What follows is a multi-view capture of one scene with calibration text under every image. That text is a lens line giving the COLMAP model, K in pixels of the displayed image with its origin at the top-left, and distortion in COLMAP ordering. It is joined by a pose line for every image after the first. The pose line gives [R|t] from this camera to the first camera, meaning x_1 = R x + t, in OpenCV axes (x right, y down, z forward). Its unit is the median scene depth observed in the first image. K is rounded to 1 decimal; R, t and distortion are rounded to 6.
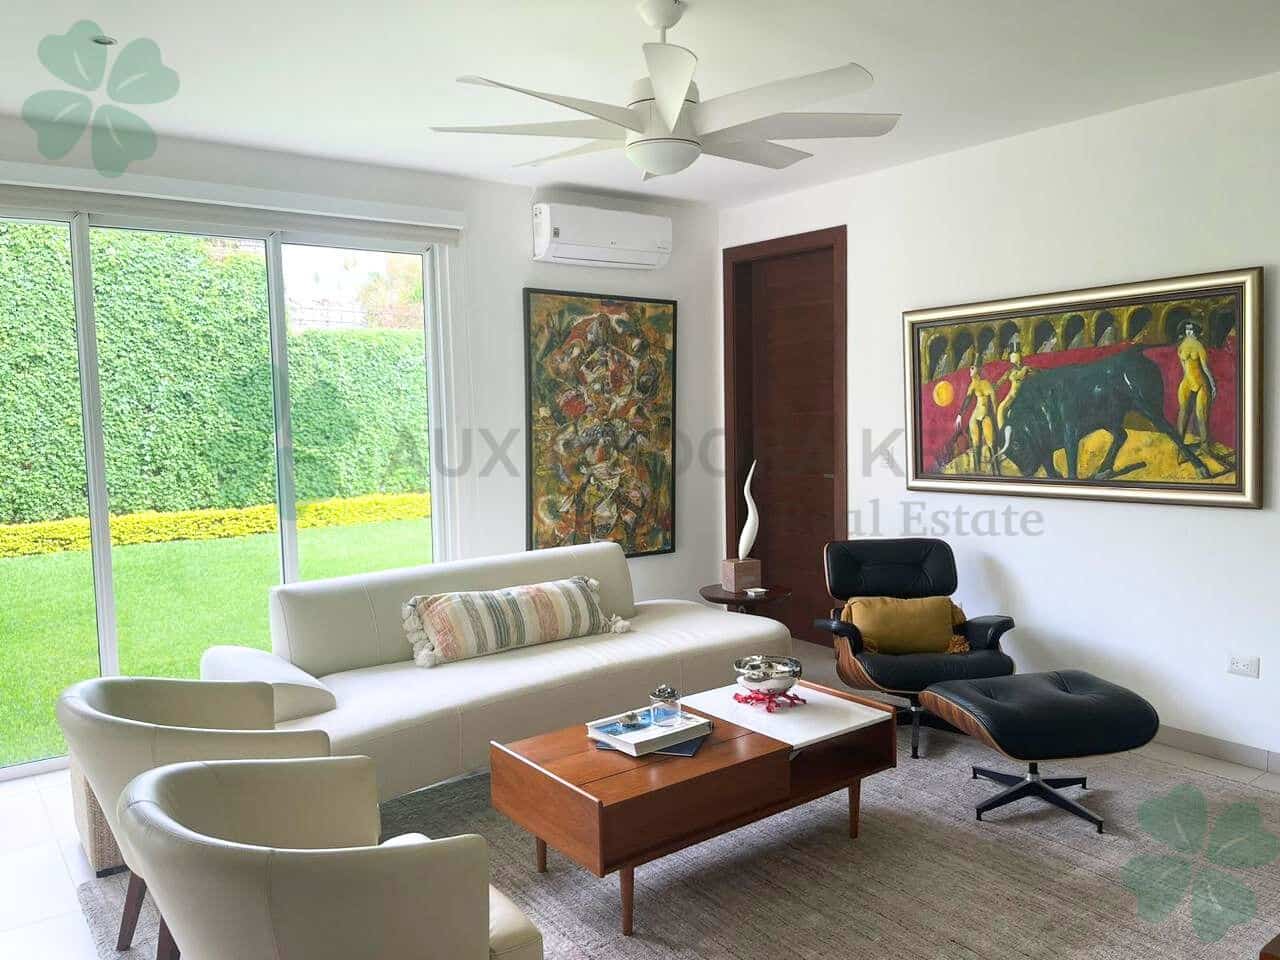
lens RADIAL K [[960.2, 0, 641.9], [0, 960.2, 471.3], [0, 0, 1]] dist [0.052038, -0.125571]
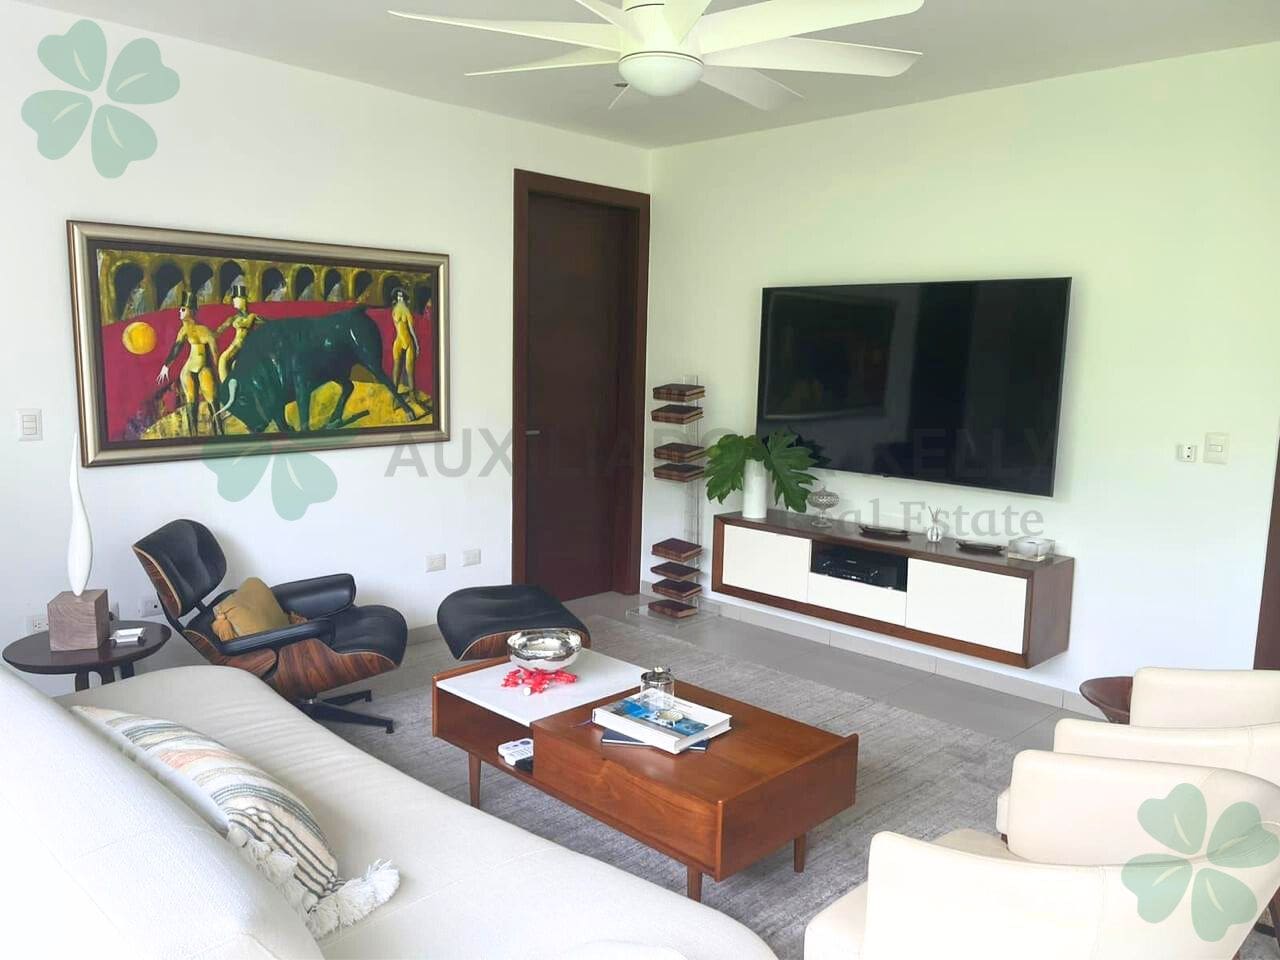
lens RADIAL K [[960.2, 0, 641.9], [0, 960.2, 471.3], [0, 0, 1]] dist [0.052038, -0.125571]
pose [[-0.170030, -0.100702, 0.980280, -0.584165], [0.047897, 0.992745, 0.110290, -0.043341], [-0.984274, 0.065705, -0.163973, 0.796352]]
